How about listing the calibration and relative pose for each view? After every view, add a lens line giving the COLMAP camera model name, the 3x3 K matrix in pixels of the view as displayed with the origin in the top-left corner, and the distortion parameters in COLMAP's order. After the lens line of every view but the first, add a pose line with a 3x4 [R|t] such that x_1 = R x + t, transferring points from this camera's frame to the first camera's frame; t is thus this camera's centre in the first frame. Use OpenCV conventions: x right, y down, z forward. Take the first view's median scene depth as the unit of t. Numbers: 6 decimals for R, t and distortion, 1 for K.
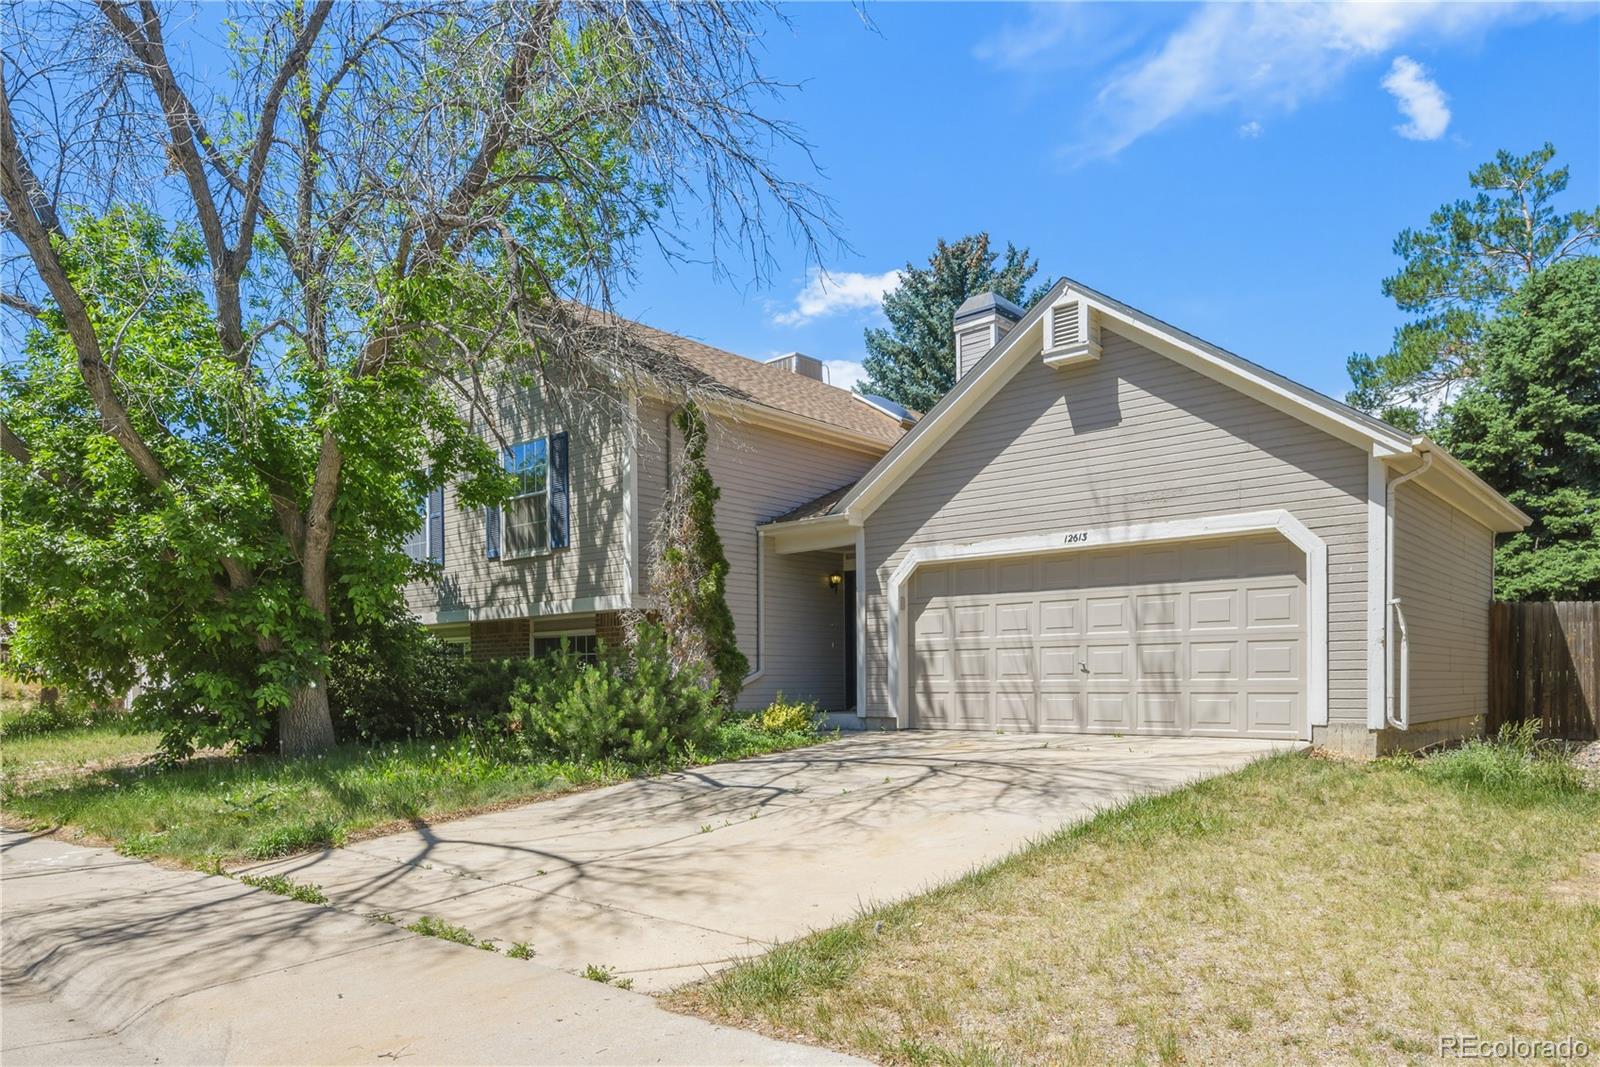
lens RADIAL K [[1014.8, 0, 805.5], [0, 1014.8, 580.1], [0, 0, 1]] dist [0.000622, 0.000051]
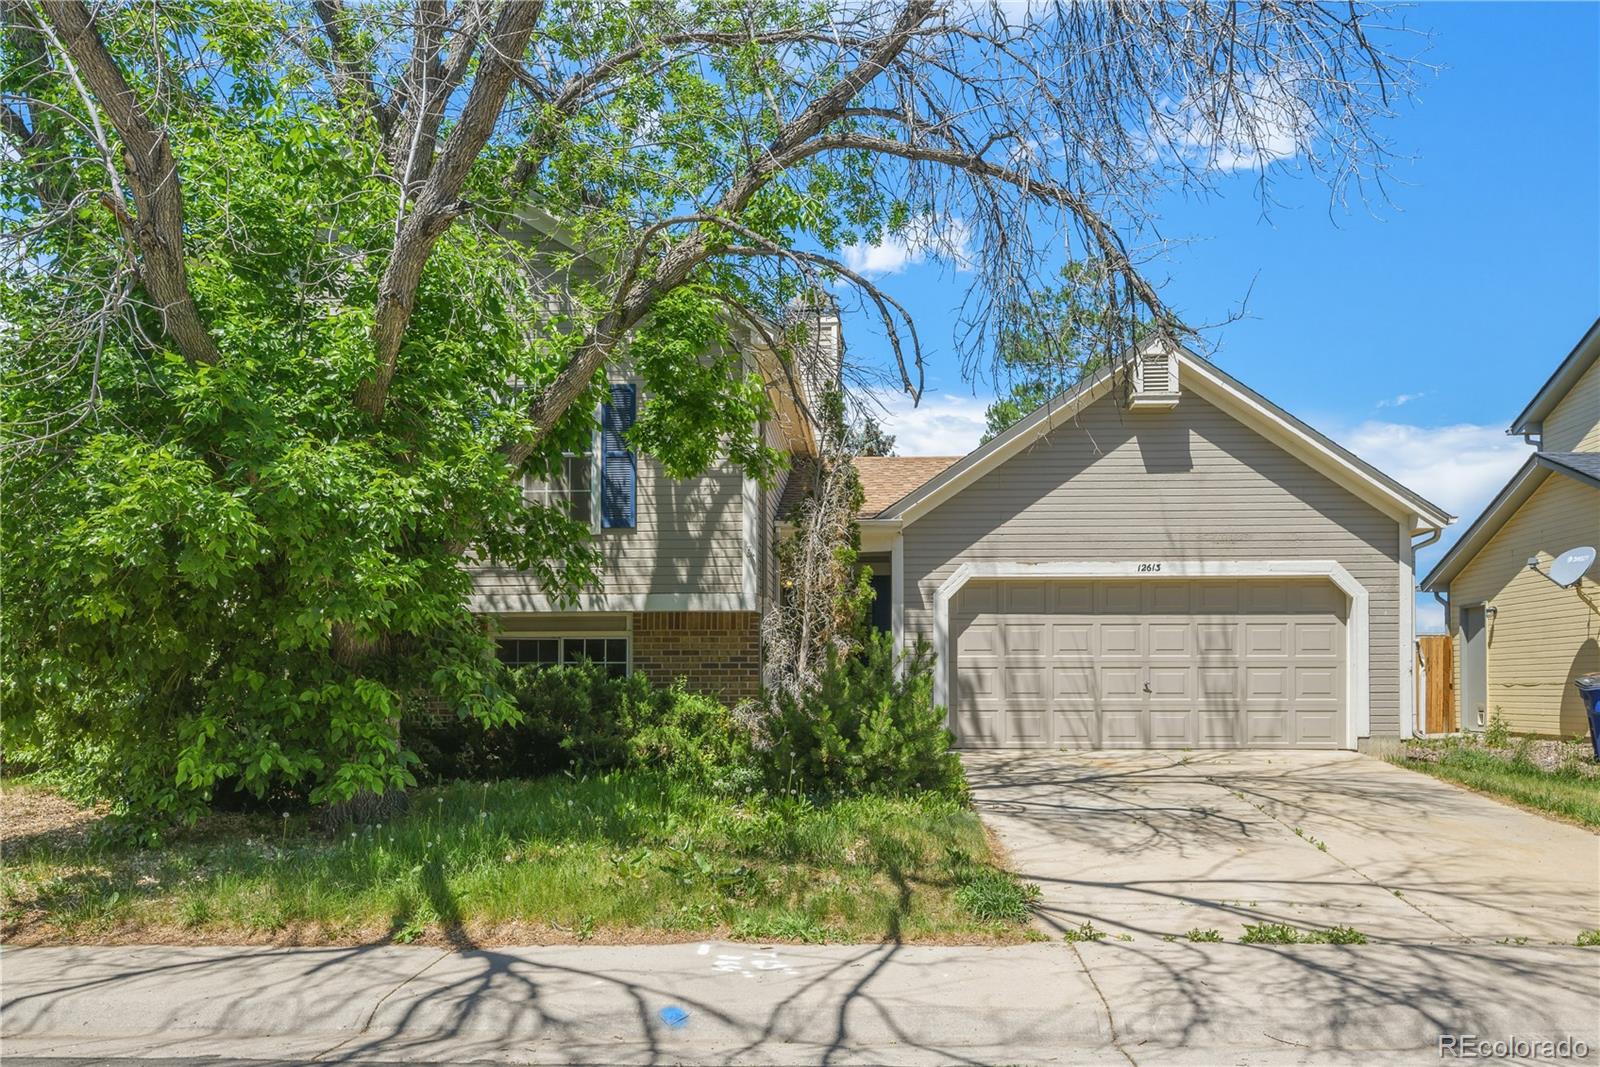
lens RADIAL K [[1161.0, 0, 802.1], [0, 1161.0, 530.9], [0, 0, 1]] dist [-0.004437, 0.000180]
pose [[0.814283, 0.084669, 0.574259, -0.734454], [-0.063954, 0.996368, -0.056220, 0.012274], [-0.576934, 0.009053, 0.816741, 0.192893]]
